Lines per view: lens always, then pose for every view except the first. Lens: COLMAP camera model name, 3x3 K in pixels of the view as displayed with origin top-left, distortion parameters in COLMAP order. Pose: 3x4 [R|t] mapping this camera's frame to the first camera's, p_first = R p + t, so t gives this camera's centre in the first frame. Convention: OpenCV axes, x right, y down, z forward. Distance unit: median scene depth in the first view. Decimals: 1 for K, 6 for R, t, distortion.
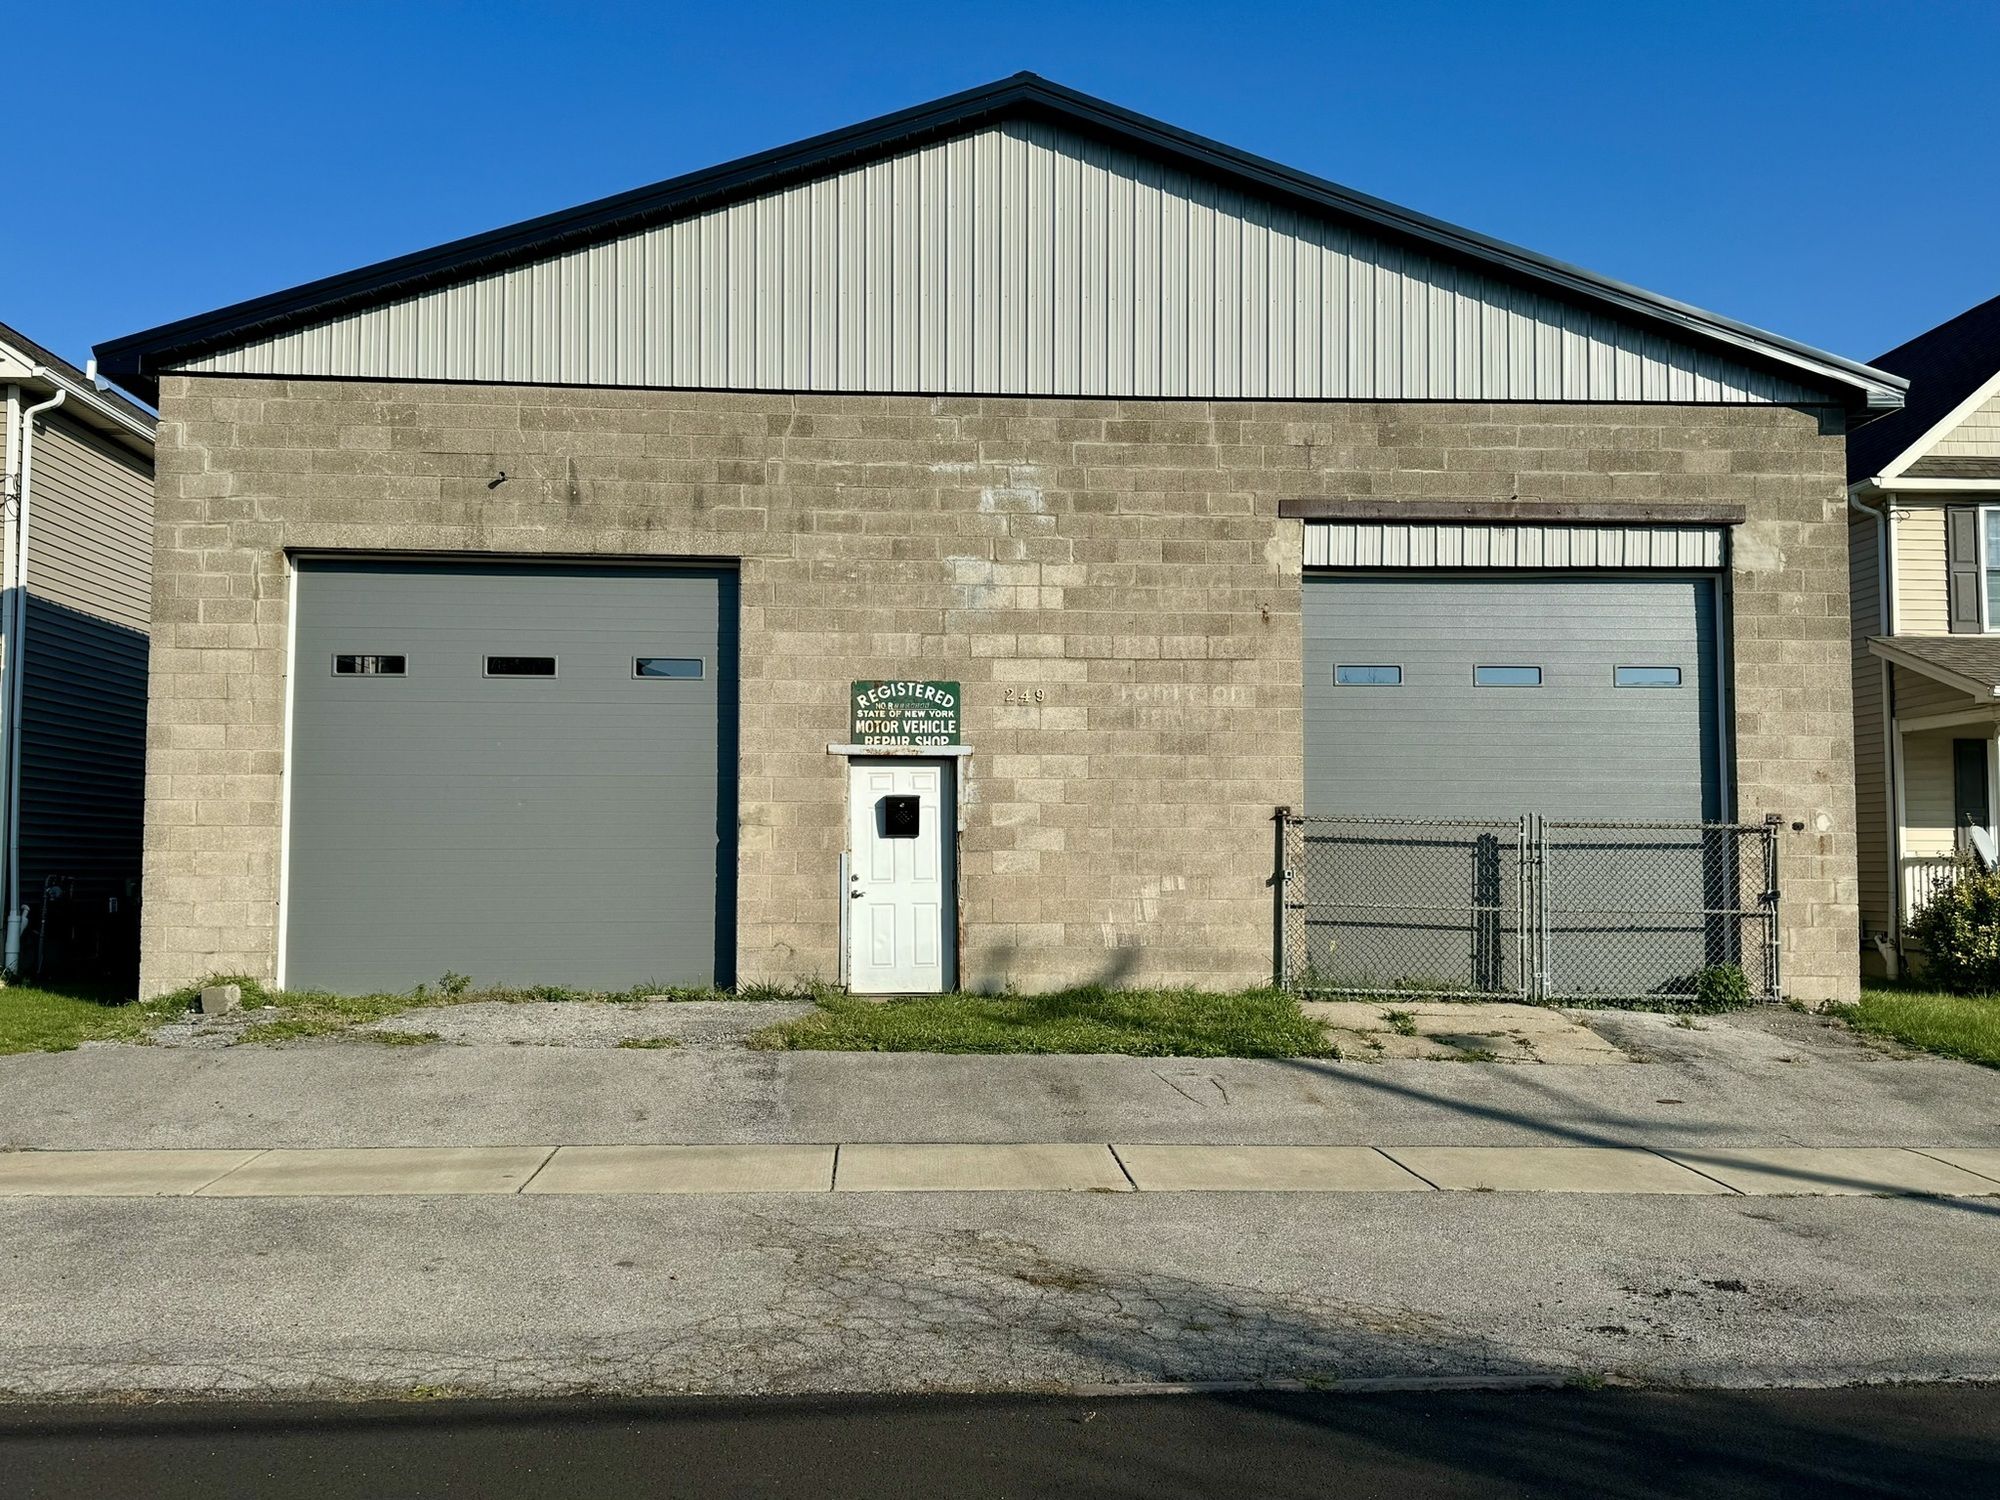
lens RADIAL K [[1767.5, 0, 1013.0], [0, 1767.5, 742.9], [0, 0, 1]] dist [0.193852, -0.103675]
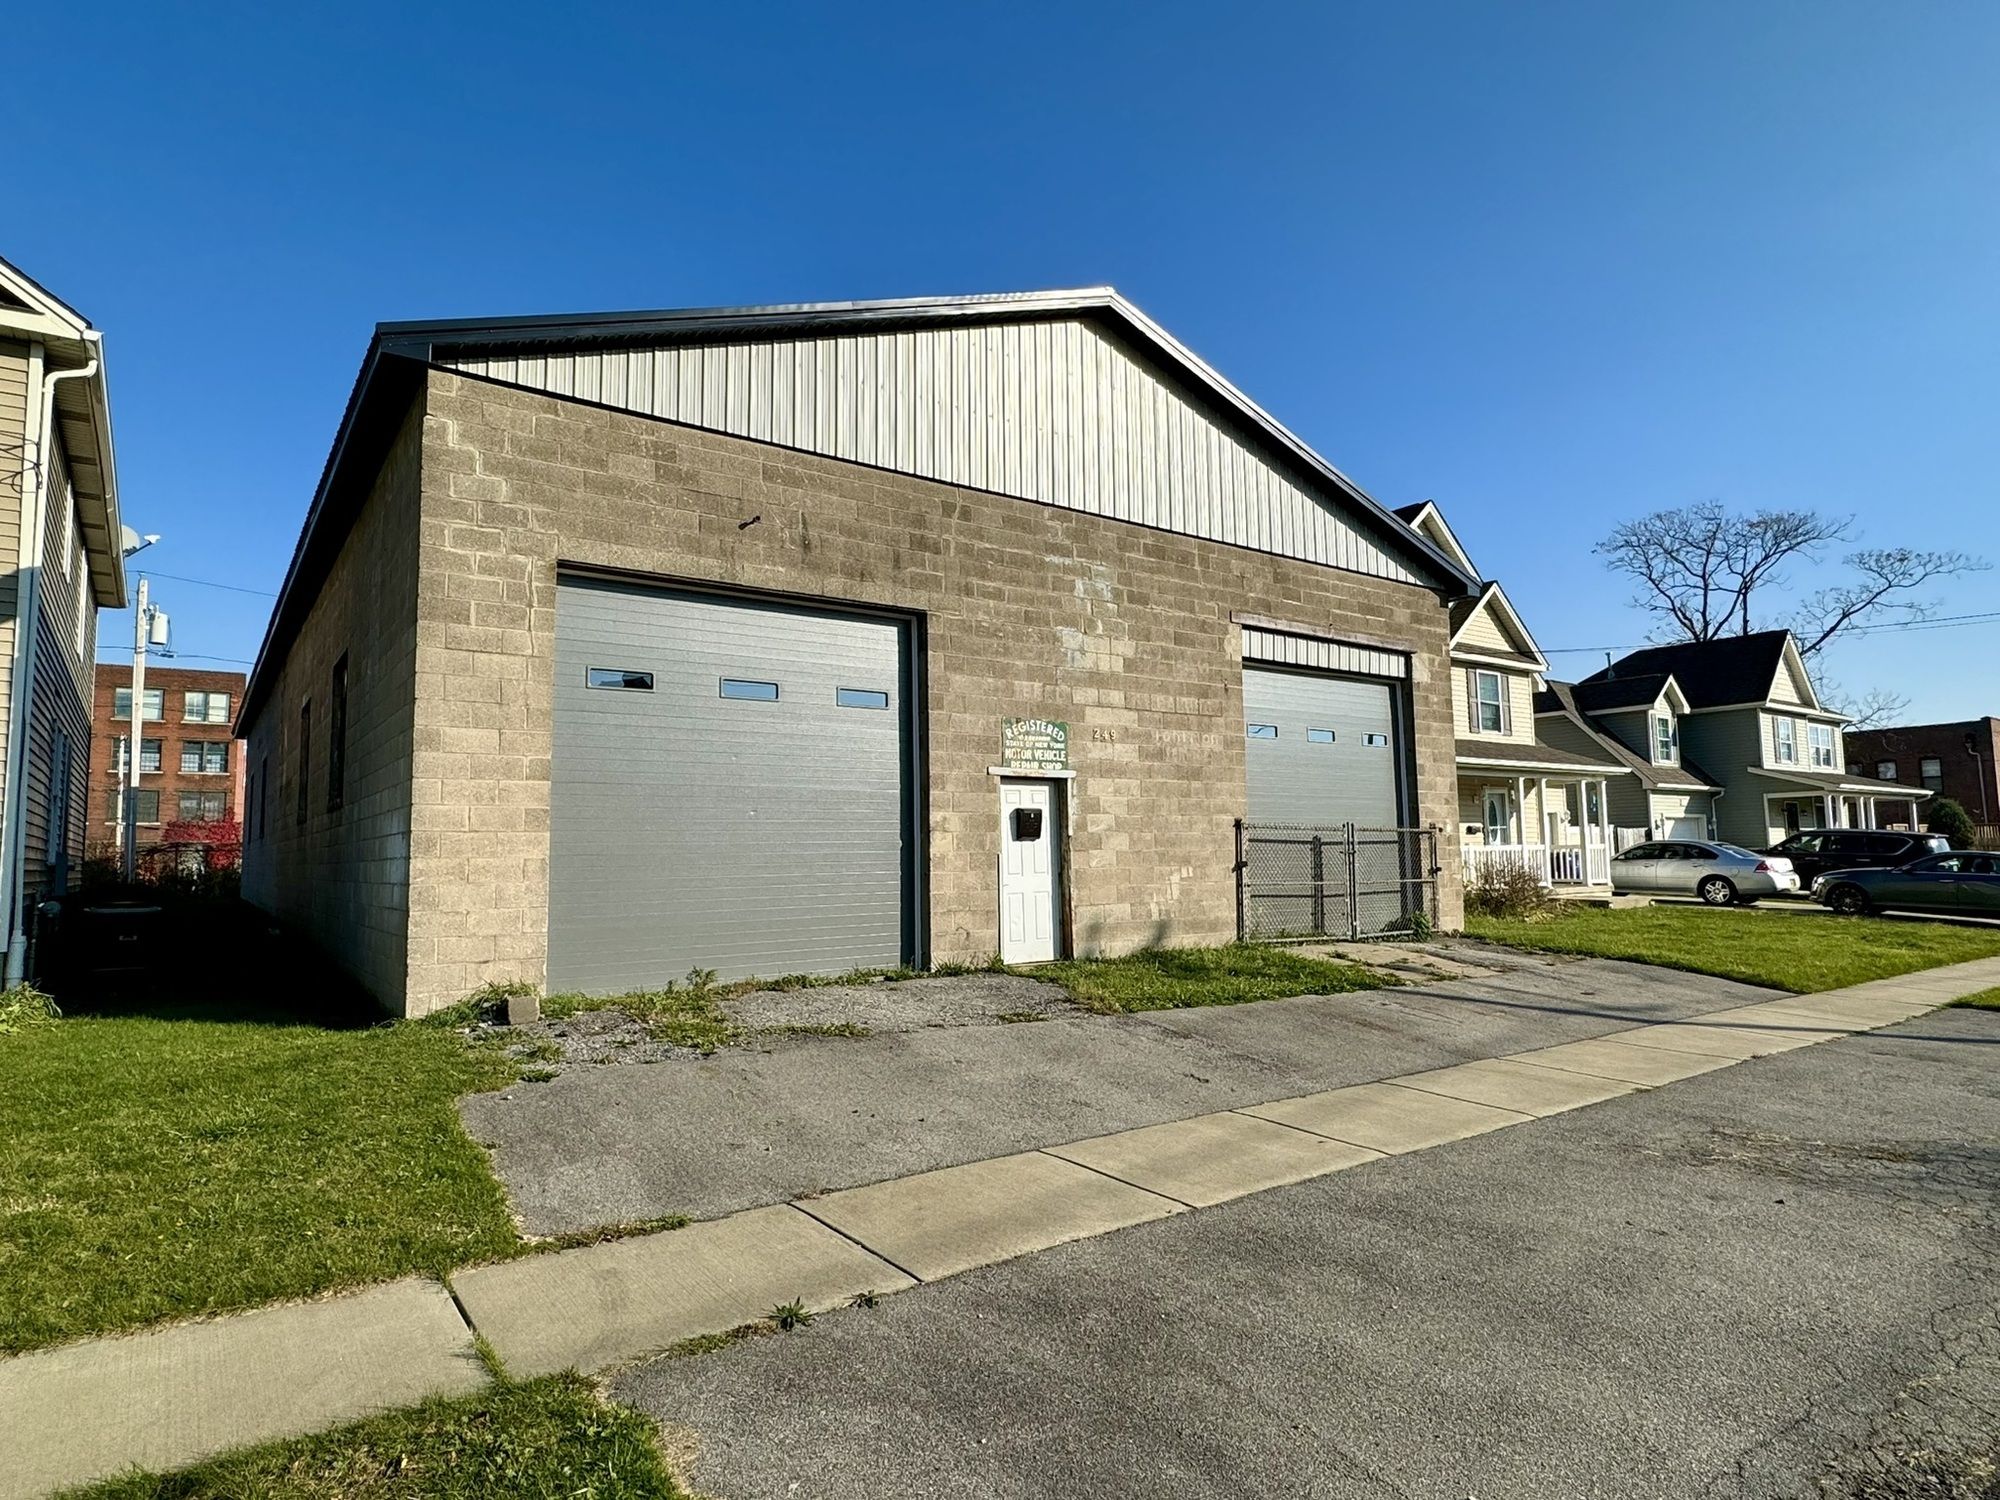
lens RADIAL K [[1100.1, 0, 989.2], [0, 1100.1, 744.6], [0, 0, 1]] dist [0.071423, 0.002319]
pose [[0.849262, 0.038786, 0.526545, -0.510895], [-0.019503, 0.998922, -0.042125, 0.018045], [-0.527611, 0.025506, 0.849103, 0.336139]]
